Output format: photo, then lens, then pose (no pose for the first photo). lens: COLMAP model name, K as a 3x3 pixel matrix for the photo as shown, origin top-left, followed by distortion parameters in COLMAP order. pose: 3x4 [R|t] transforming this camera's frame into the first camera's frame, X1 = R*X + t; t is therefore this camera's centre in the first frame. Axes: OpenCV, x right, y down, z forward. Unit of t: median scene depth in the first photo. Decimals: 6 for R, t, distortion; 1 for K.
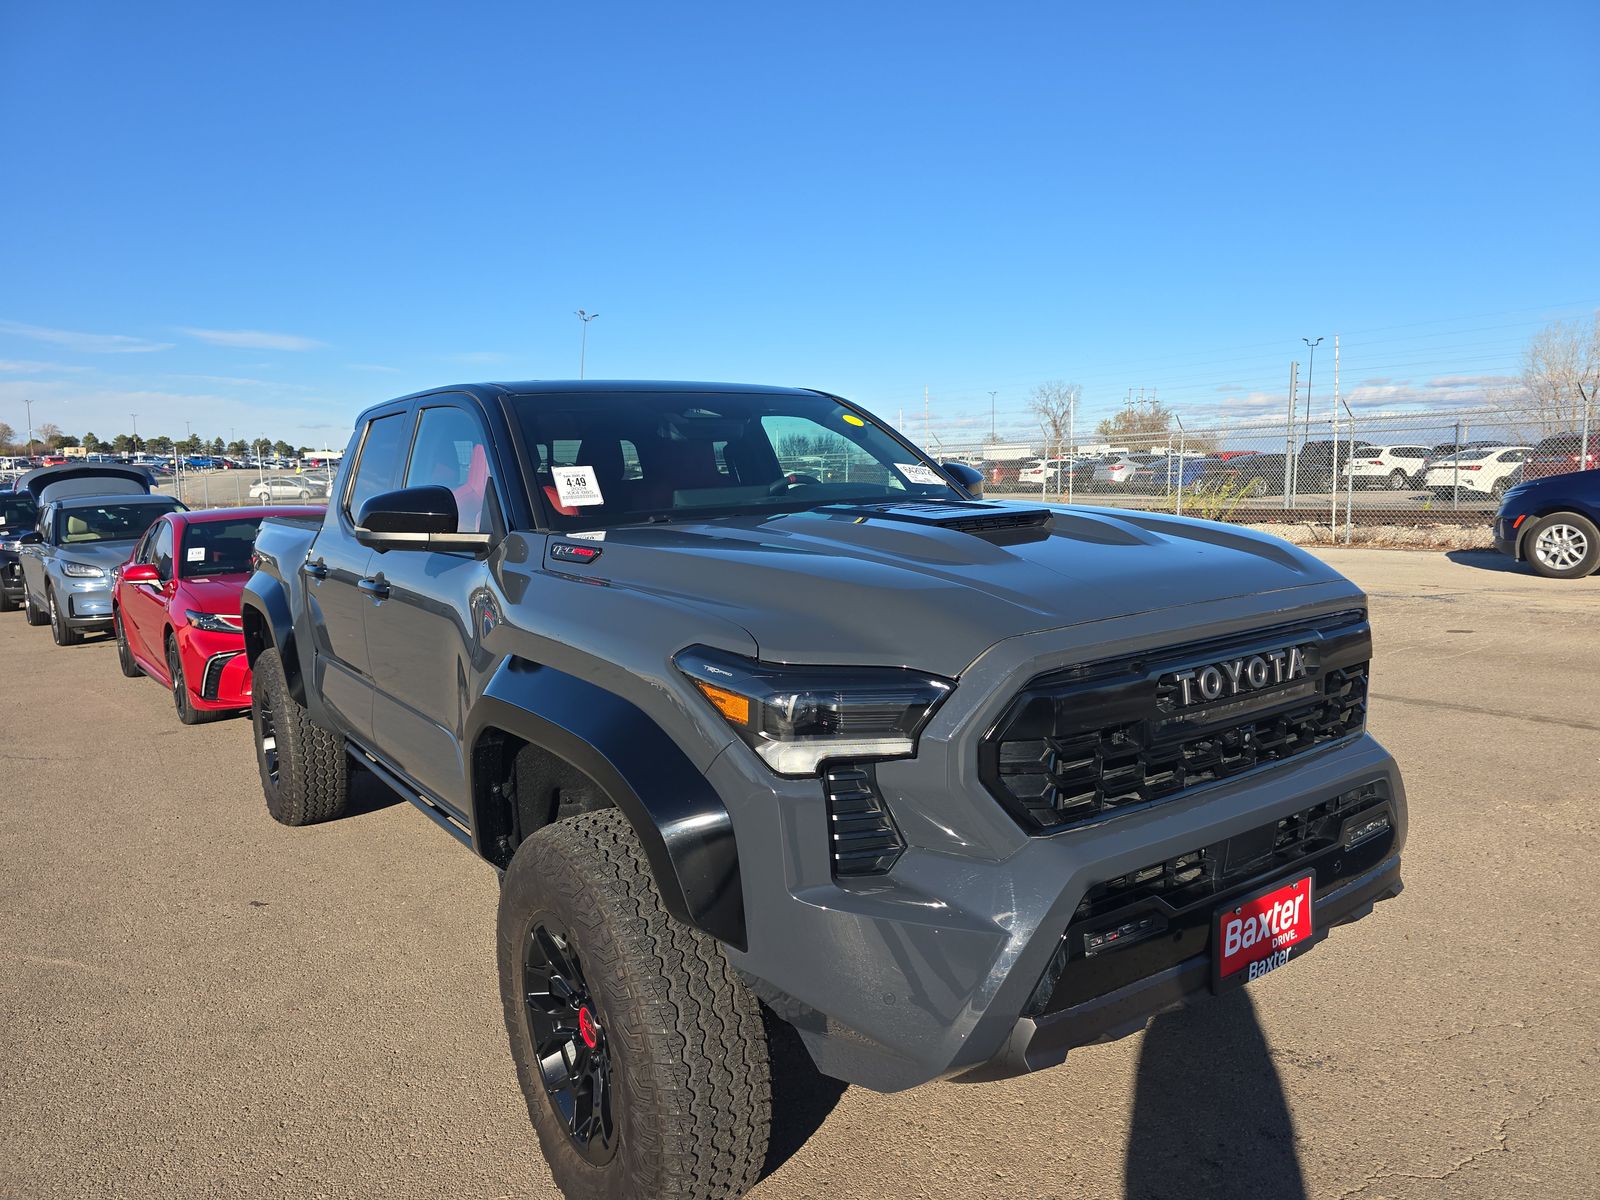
lens RADIAL K [[1081.2, 0, 809.9], [0, 1081.2, 600.3], [0, 0, 1]] dist [0.040154, -0.028564]
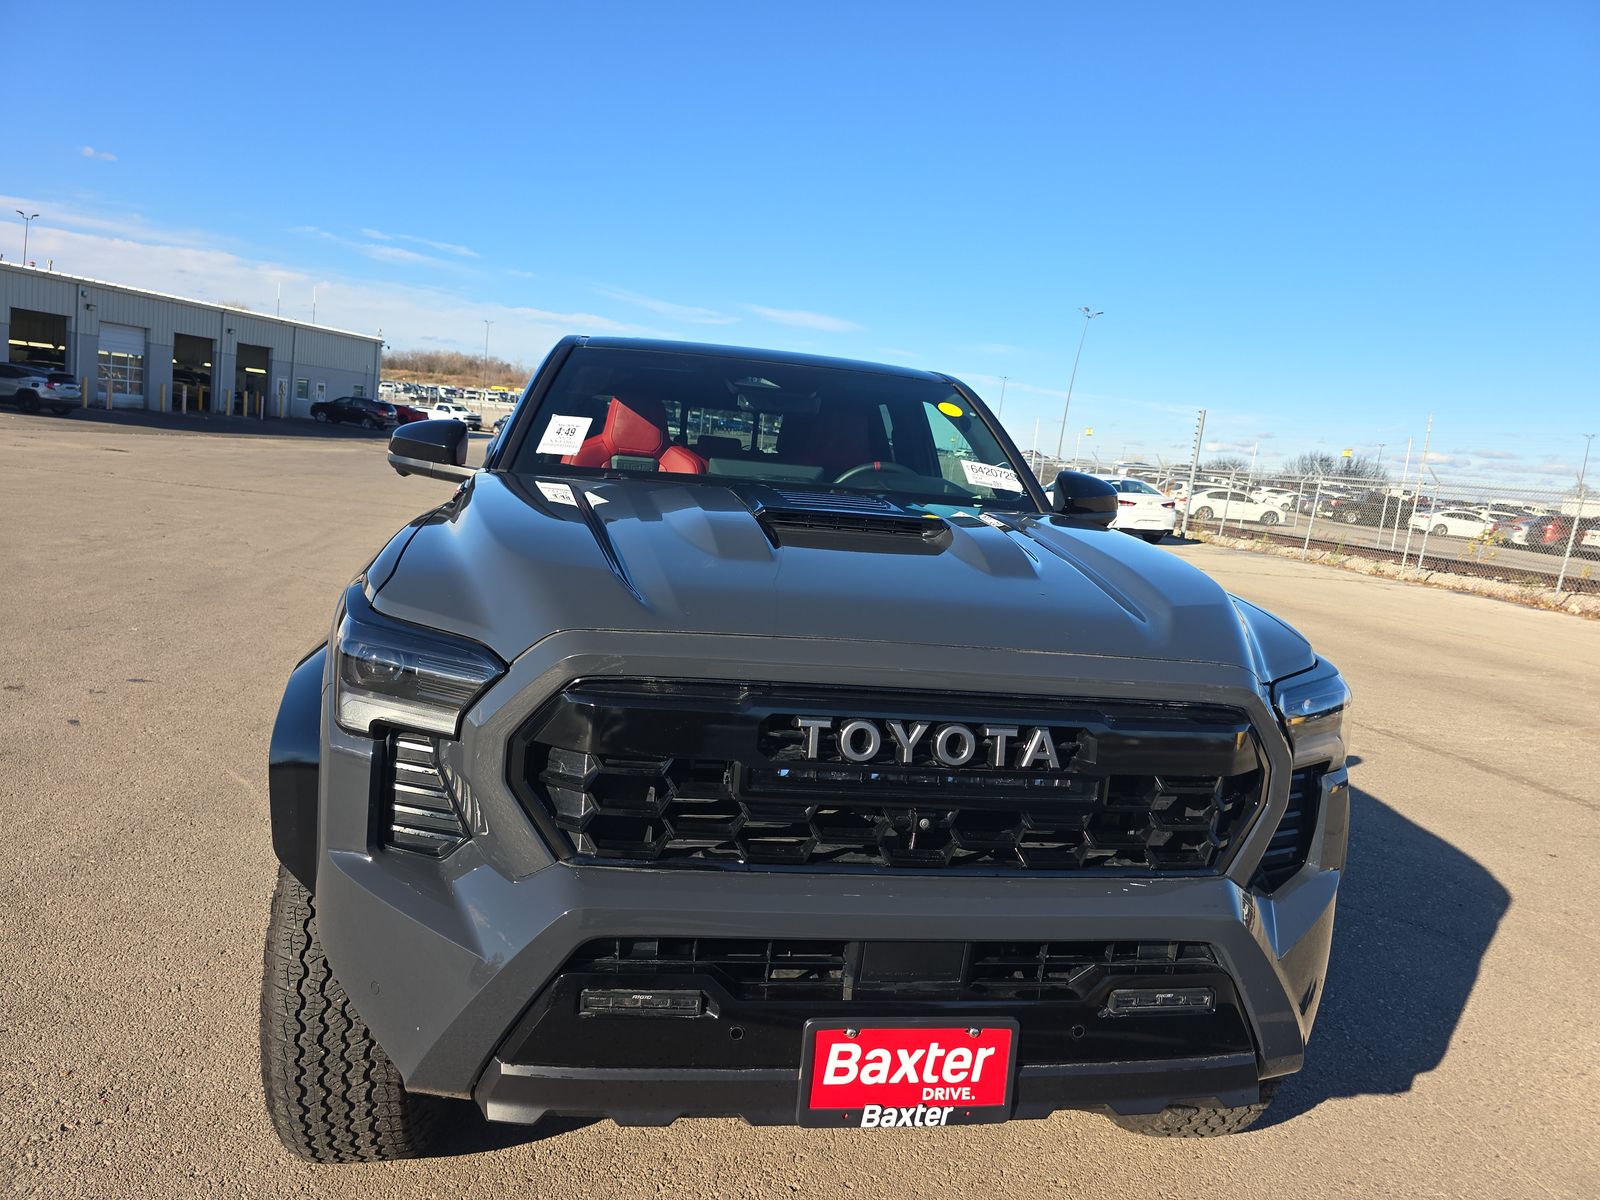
lens RADIAL K [[1081.2, 0, 793.7], [0, 1081.2, 591.9], [0, 0, 1]] dist [0.040154, -0.028564]
pose [[0.895201, 0.170432, -0.411787, 0.601993], [-0.171603, 0.984564, 0.034441, -0.048046], [0.411301, 0.039832, 0.910629, 0.242555]]
